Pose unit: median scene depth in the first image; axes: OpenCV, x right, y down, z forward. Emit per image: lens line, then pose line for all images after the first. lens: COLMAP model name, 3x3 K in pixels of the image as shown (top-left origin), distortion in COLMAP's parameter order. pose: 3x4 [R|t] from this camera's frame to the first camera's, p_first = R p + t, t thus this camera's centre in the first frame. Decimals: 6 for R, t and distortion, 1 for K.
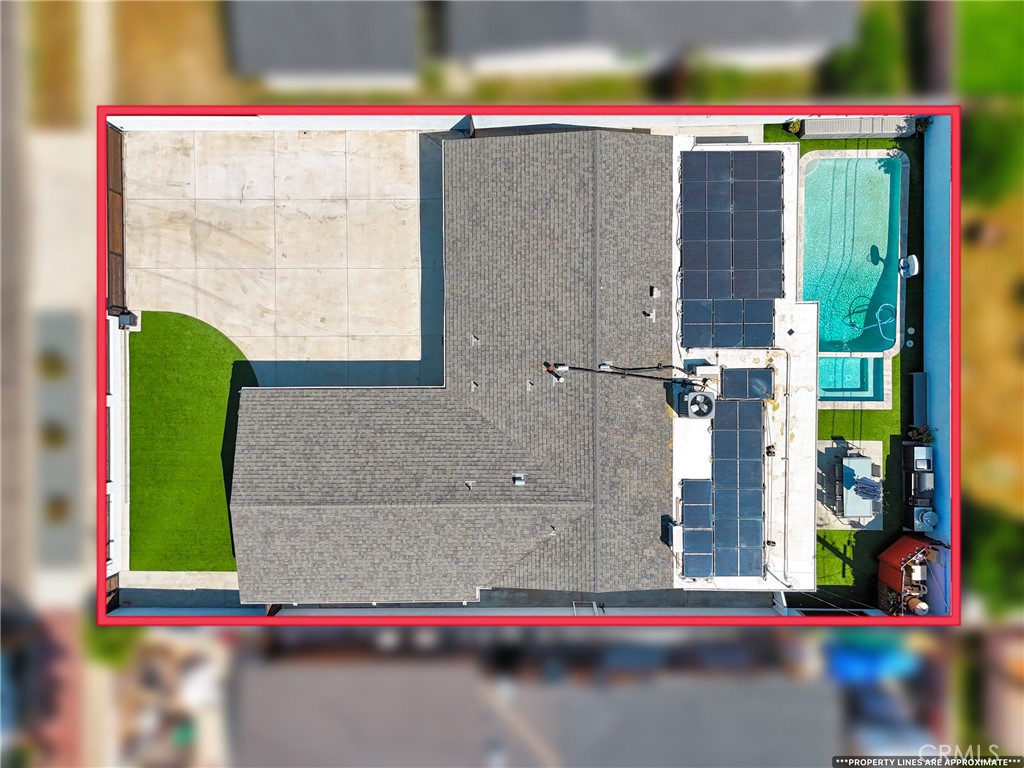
lens RADIAL K [[768.2, 0, 514.6], [0, 768.2, 375.6], [0, 0, 1]] dist [0.048122, -0.035348]
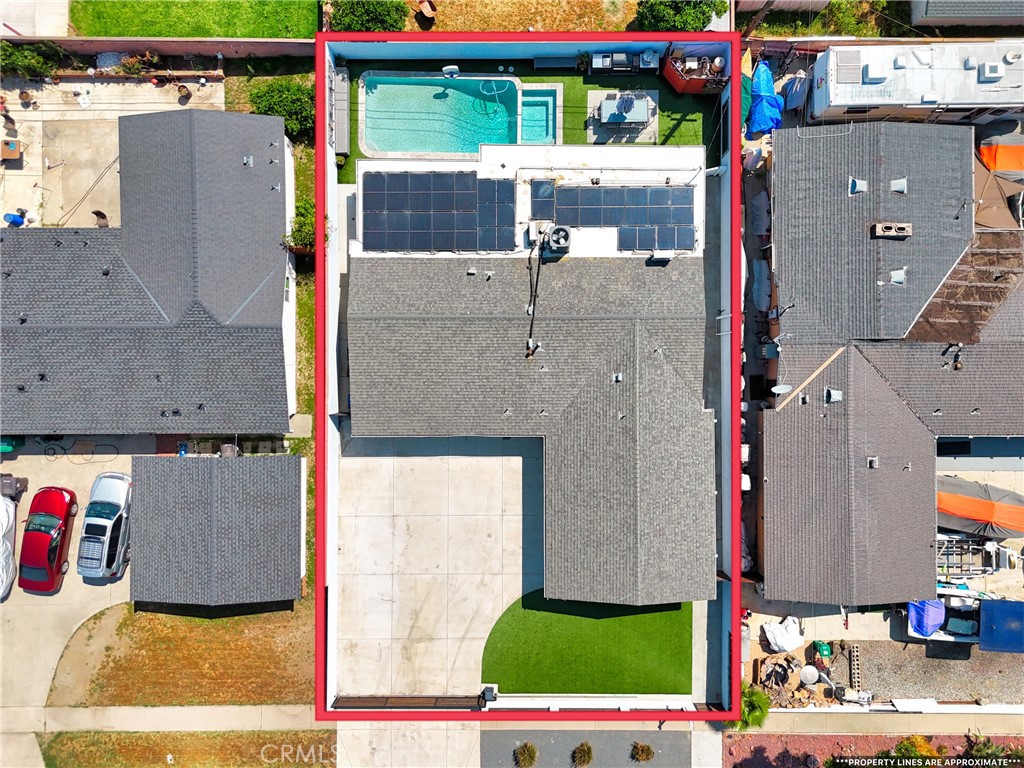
lens RADIAL K [[768.2, 0, 519.8], [0, 768.2, 383.0], [0, 0, 1]] dist [0.048122, -0.035348]
pose [[0.003319, -0.999952, 0.009173, -0.014781], [0.999985, 0.003279, -0.004363, -0.020292], [0.004332, 0.009187, 0.999948, -0.264838]]
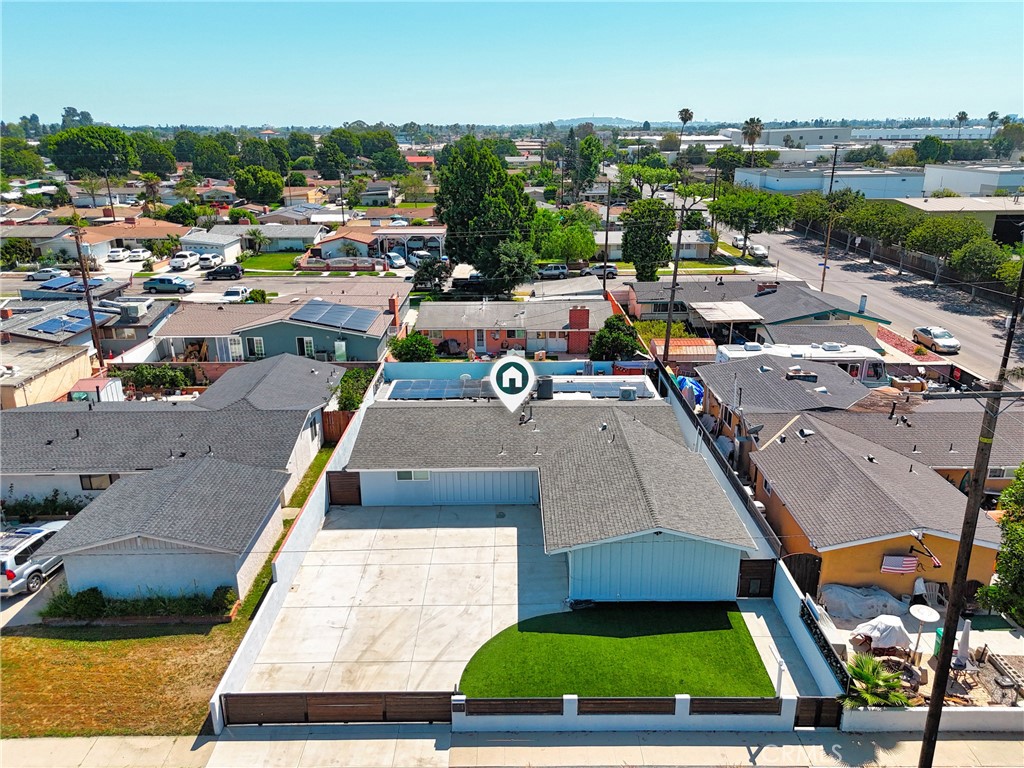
lens RADIAL K [[768.2, 0, 512.9], [0, 768.2, 384.1], [0, 0, 1]] dist [0.048122, -0.035348]
pose [[0.000302, -0.309636, 0.950855, -1.250486], [0.999964, -0.007985, -0.002918, -0.022430], [0.008496, 0.950822, 0.309622, 0.477427]]
